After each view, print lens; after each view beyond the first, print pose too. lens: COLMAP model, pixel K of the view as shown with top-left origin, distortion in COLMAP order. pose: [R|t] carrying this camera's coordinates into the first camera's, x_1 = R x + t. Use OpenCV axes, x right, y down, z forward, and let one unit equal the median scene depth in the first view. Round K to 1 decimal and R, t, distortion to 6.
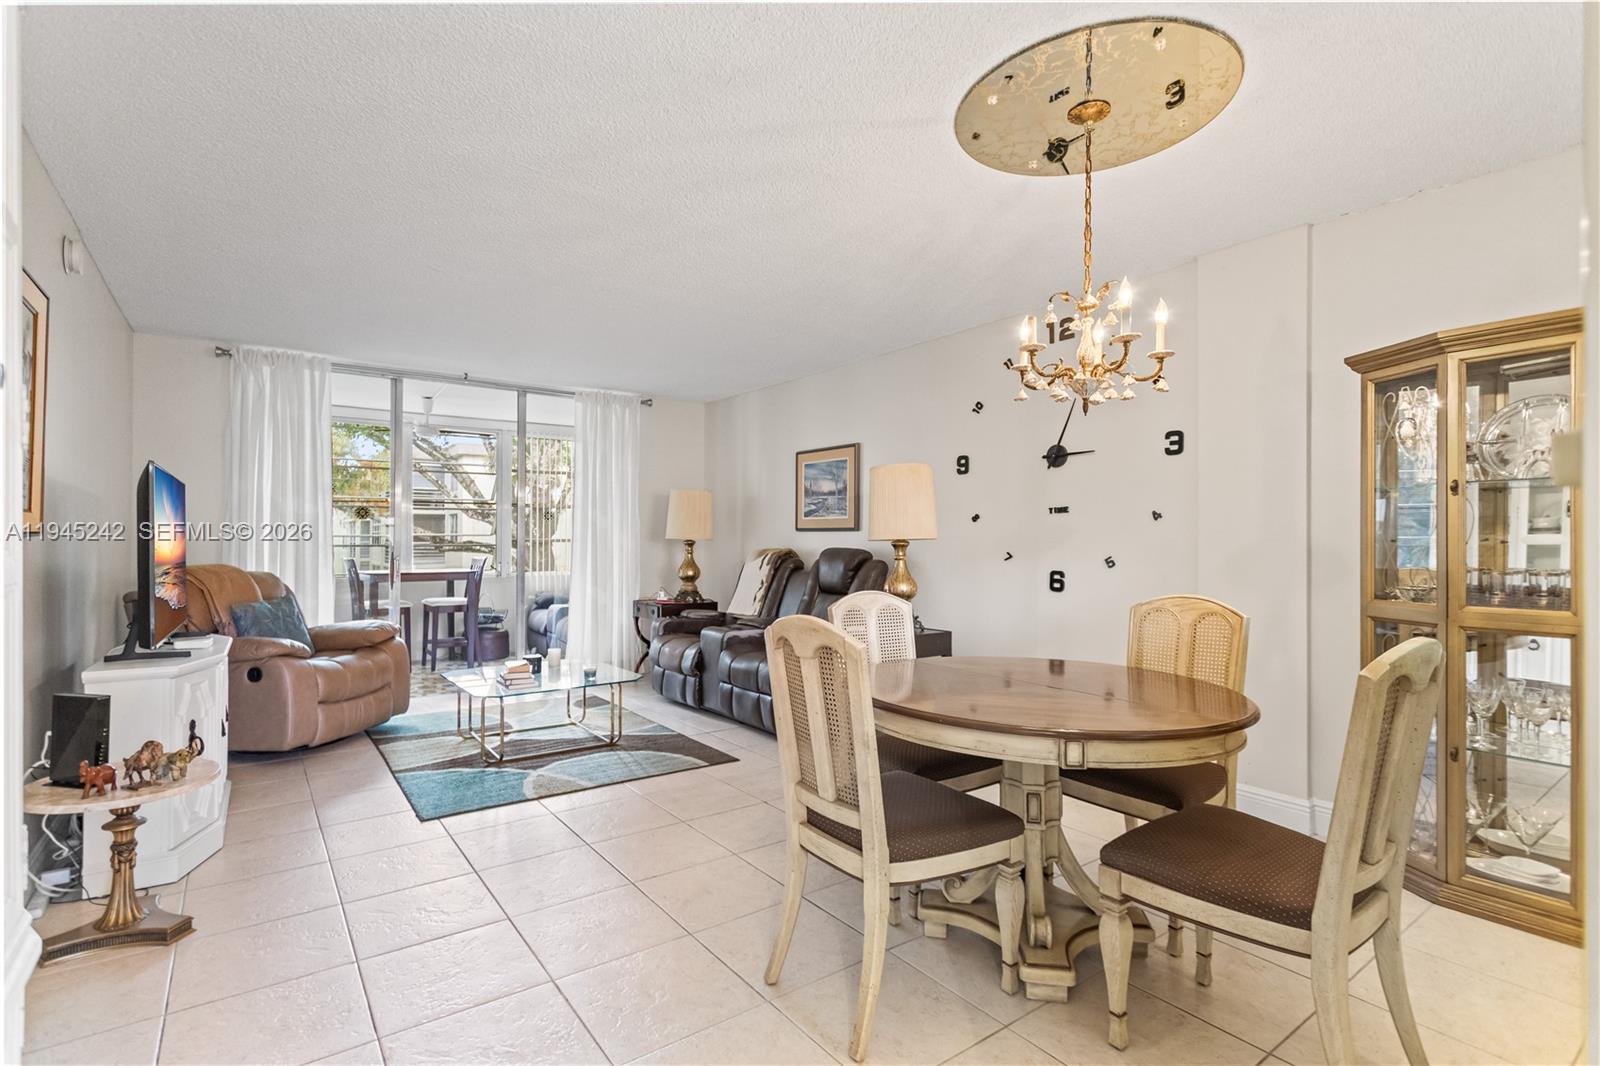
lens RADIAL K [[763.0, 0, 802.8], [0, 763.0, 532.1], [0, 0, 1]] dist [0.002132, 0.001416]
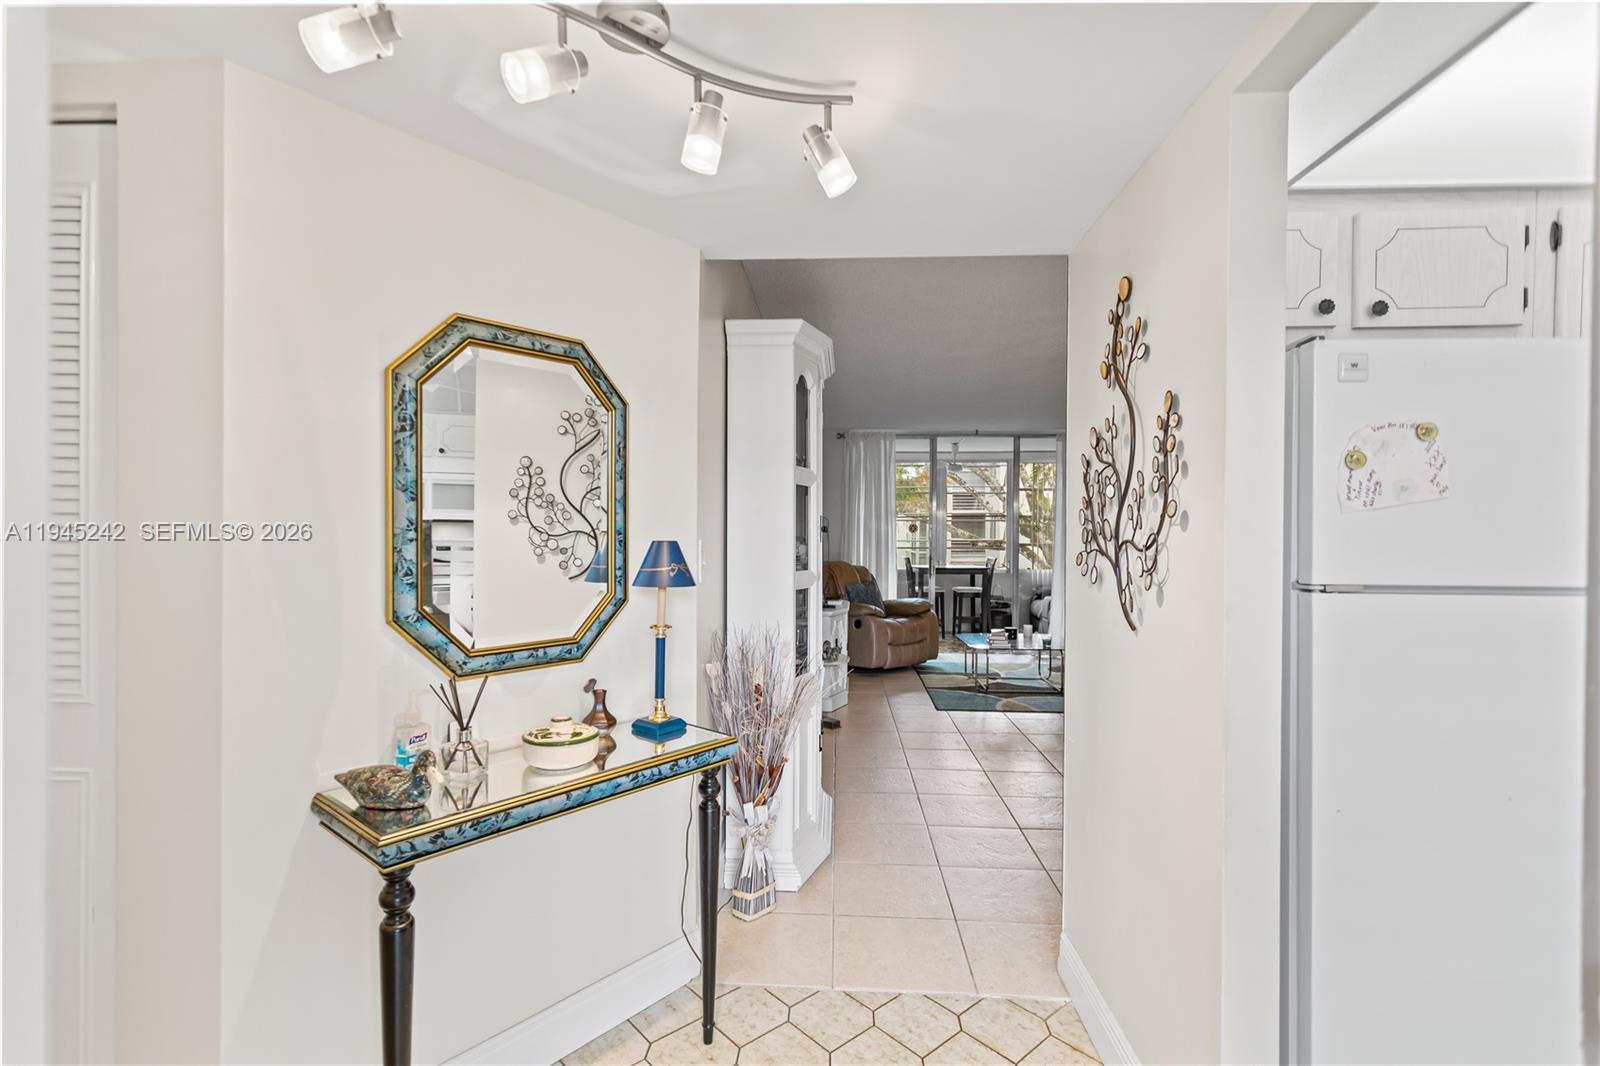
lens RADIAL K [[763.0, 0, 785.6], [0, 763.0, 539.9], [0, 0, 1]] dist [0.002132, 0.001416]
pose [[0.763997, 0.008157, -0.645168, 0.234979], [0.003132, 0.999861, 0.016351, -0.030616], [0.645212, -0.014513, 0.763866, -0.363831]]
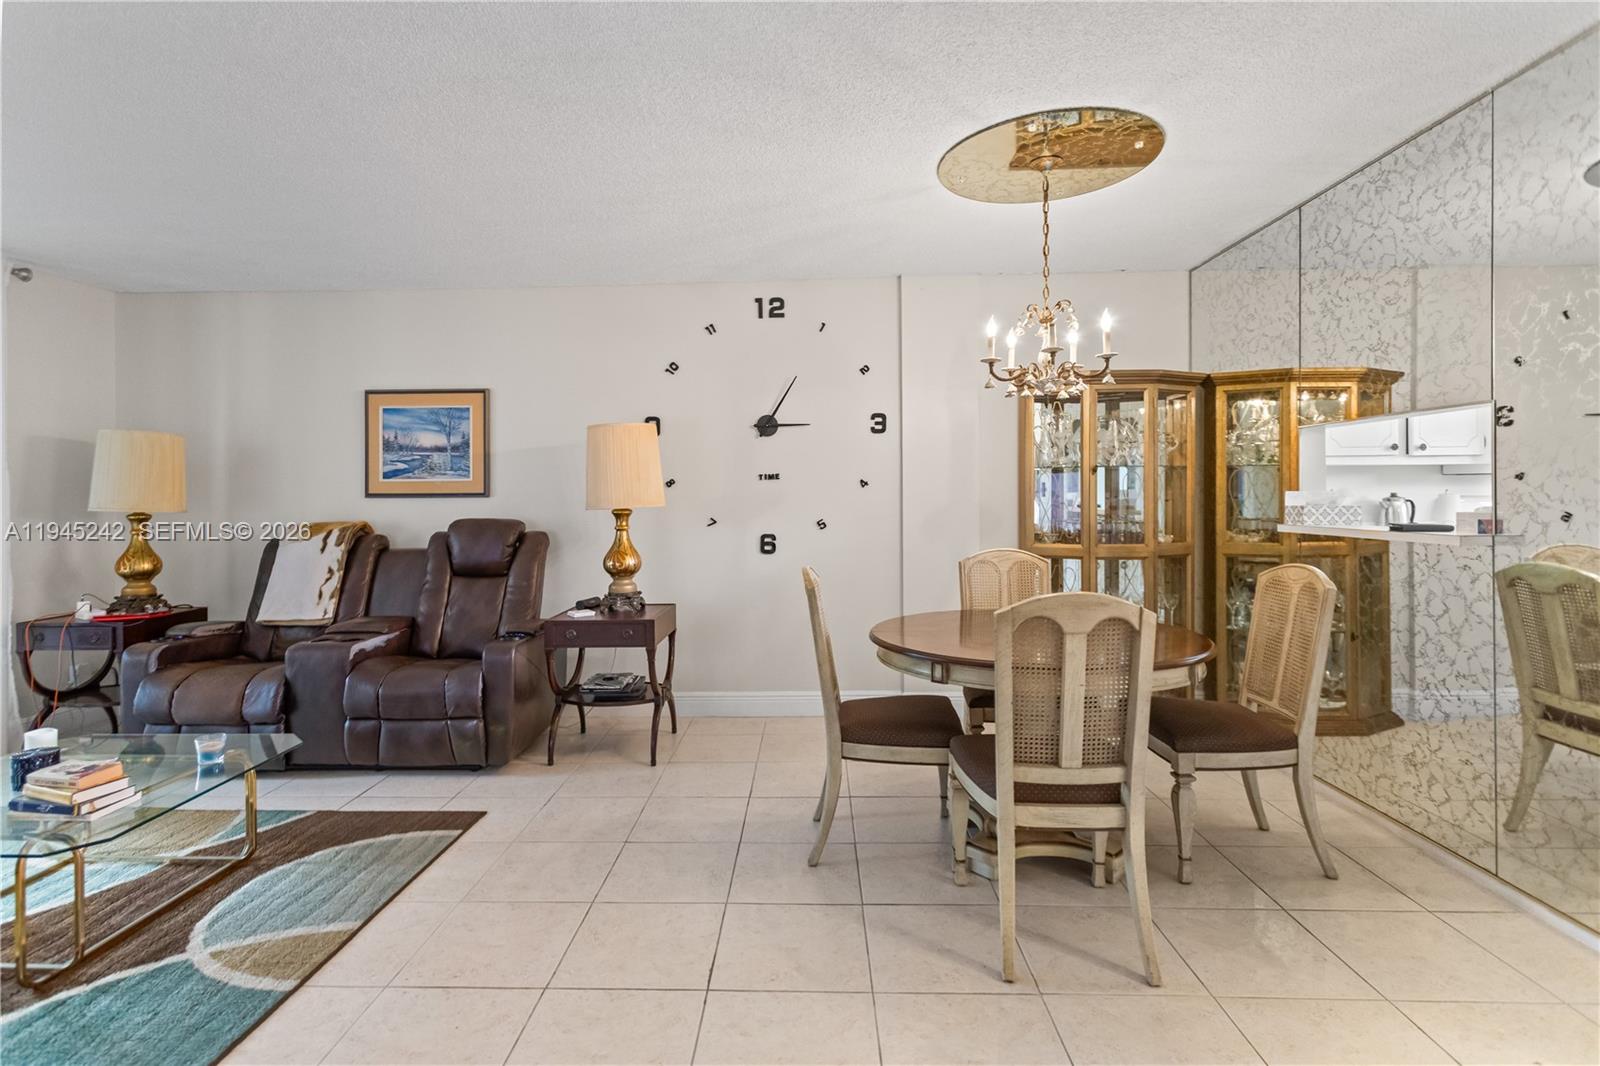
lens RADIAL K [[763.0, 0, 776.8], [0, 763.0, 500.5], [0, 0, 1]] dist [0.002132, 0.001416]
pose [[0.622438, -0.013807, 0.782547, -0.389769], [0.003006, 0.999879, 0.015251, -0.009790], [-0.782663, -0.007141, 0.622404, 0.262116]]
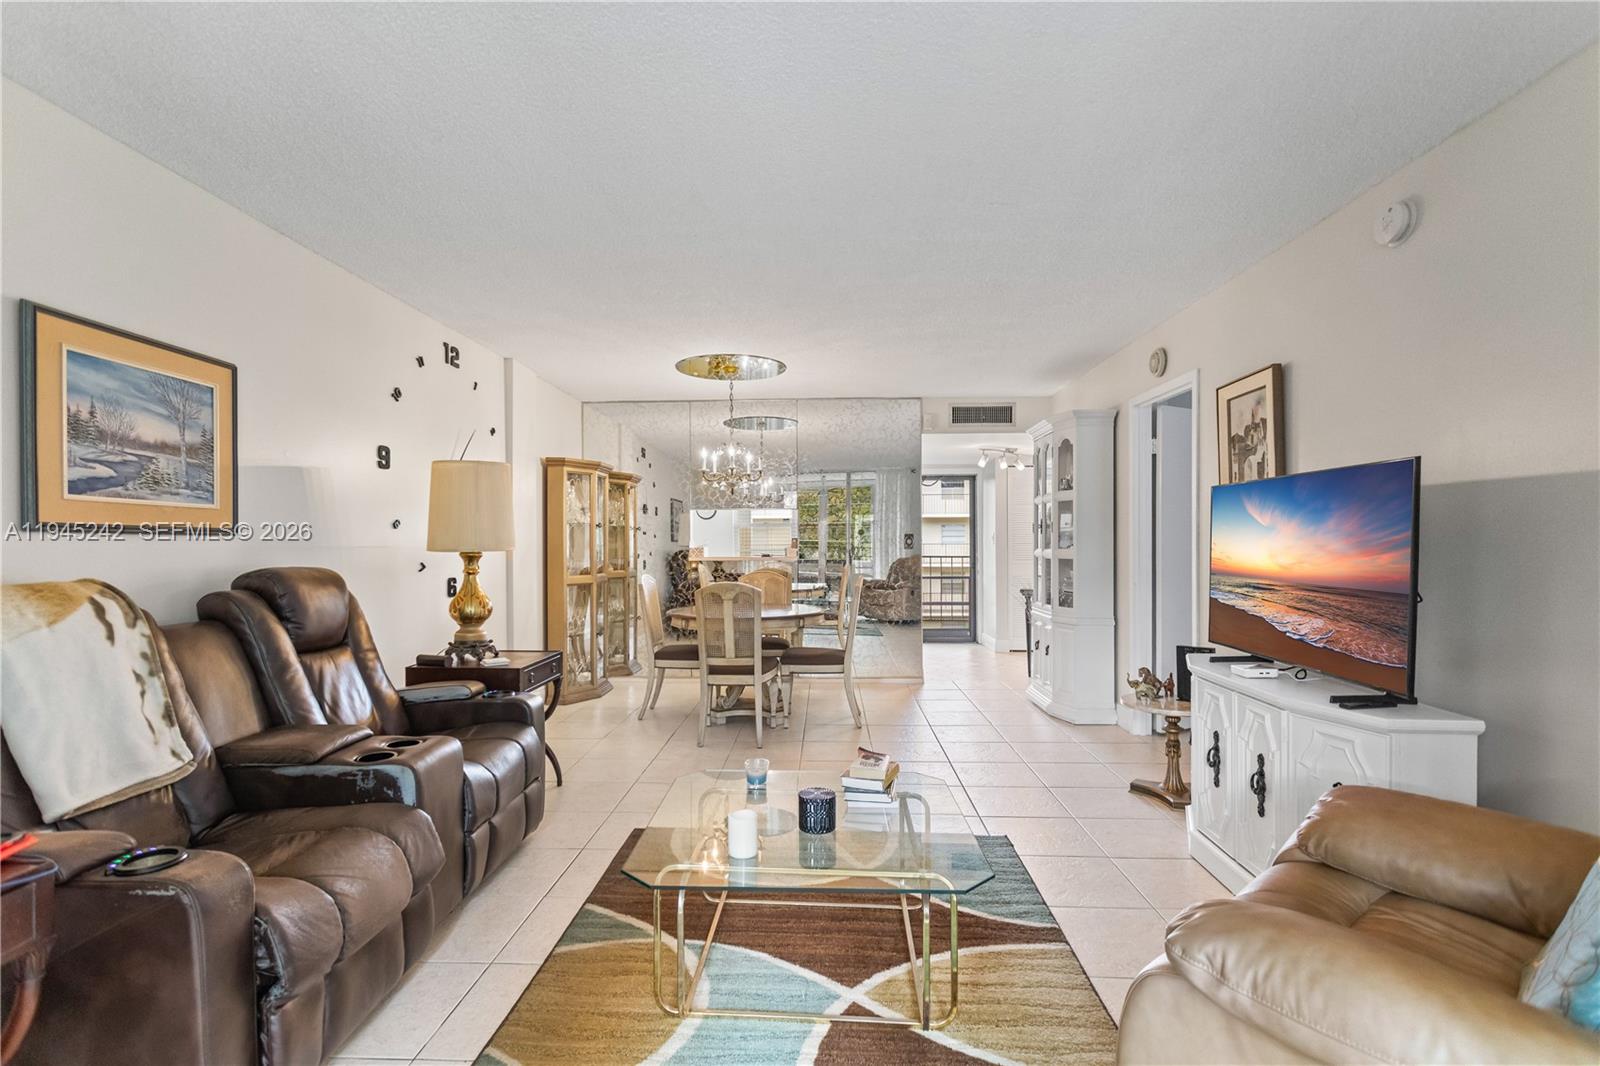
lens RADIAL K [[763.0, 0, 796.5], [0, 763.0, 550.4], [0, 0, 1]] dist [0.002132, 0.001416]
pose [[-0.789306, -0.007476, 0.613954, -0.566675], [-0.006236, 0.999972, 0.004159, 0.004455], [-0.613968, -0.000546, -0.789331, 1.219507]]
